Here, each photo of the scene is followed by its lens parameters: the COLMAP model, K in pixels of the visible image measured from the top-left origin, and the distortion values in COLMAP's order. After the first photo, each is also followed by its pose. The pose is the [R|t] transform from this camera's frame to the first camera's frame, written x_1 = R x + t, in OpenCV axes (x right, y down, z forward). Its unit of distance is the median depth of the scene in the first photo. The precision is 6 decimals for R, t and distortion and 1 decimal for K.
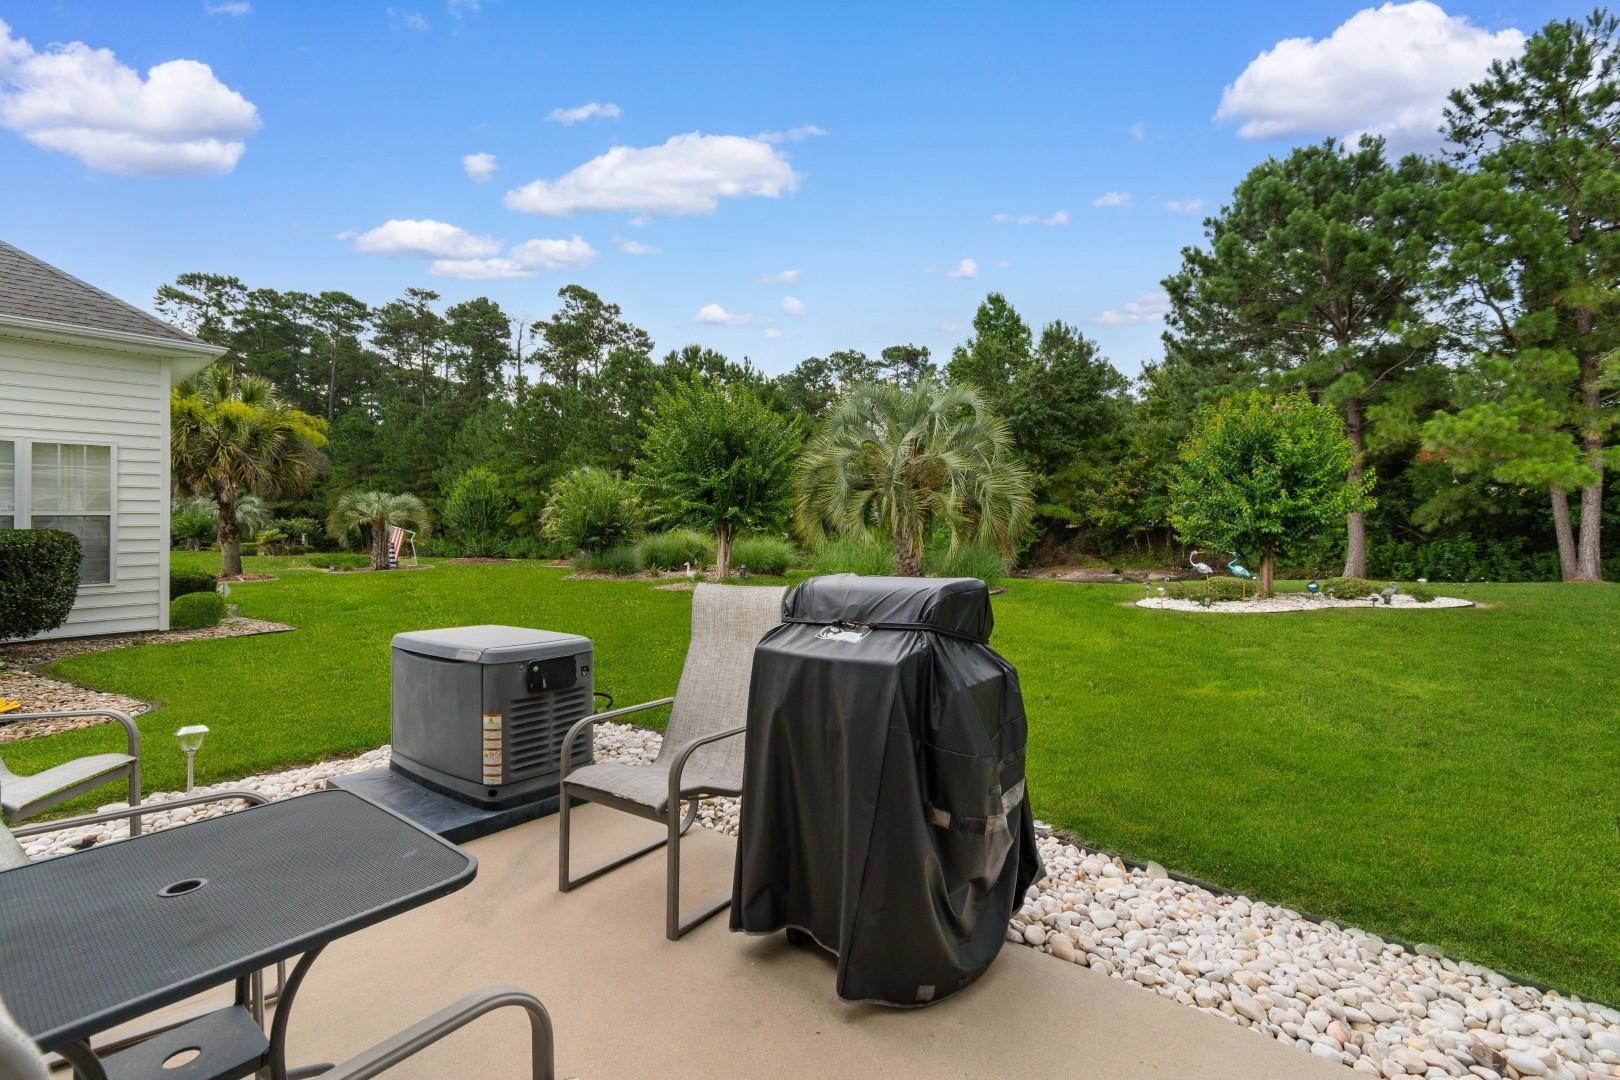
lens RADIAL K [[706.6, 0, 806.8], [0, 706.6, 531.1], [0, 0, 1]] dist [-0.004210, 0.000000]
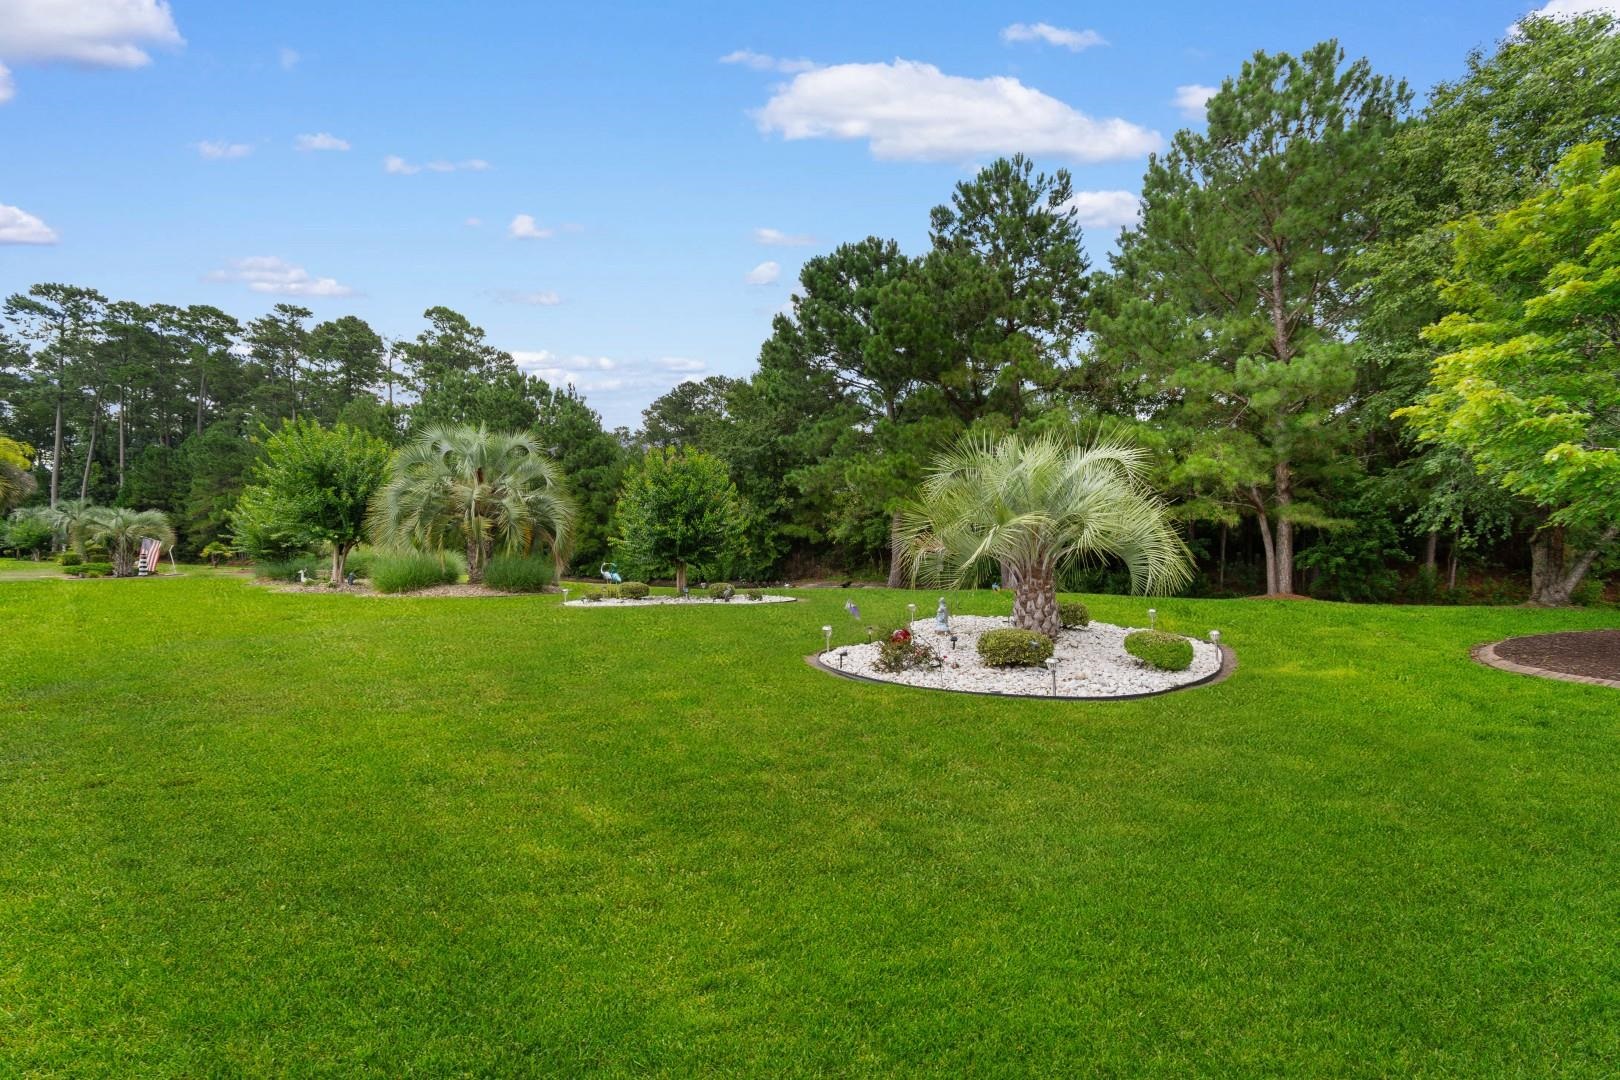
lens RADIAL K [[706.6, 0, 812.8], [0, 706.6, 547.4], [0, 0, 1]] dist [-0.004210, 0.000000]
pose [[0.997815, 0.008169, 0.065562, 0.148769], [-0.008145, 0.999967, -0.000621, -0.000491], [-0.065564, 0.000086, 0.997848, -0.066037]]
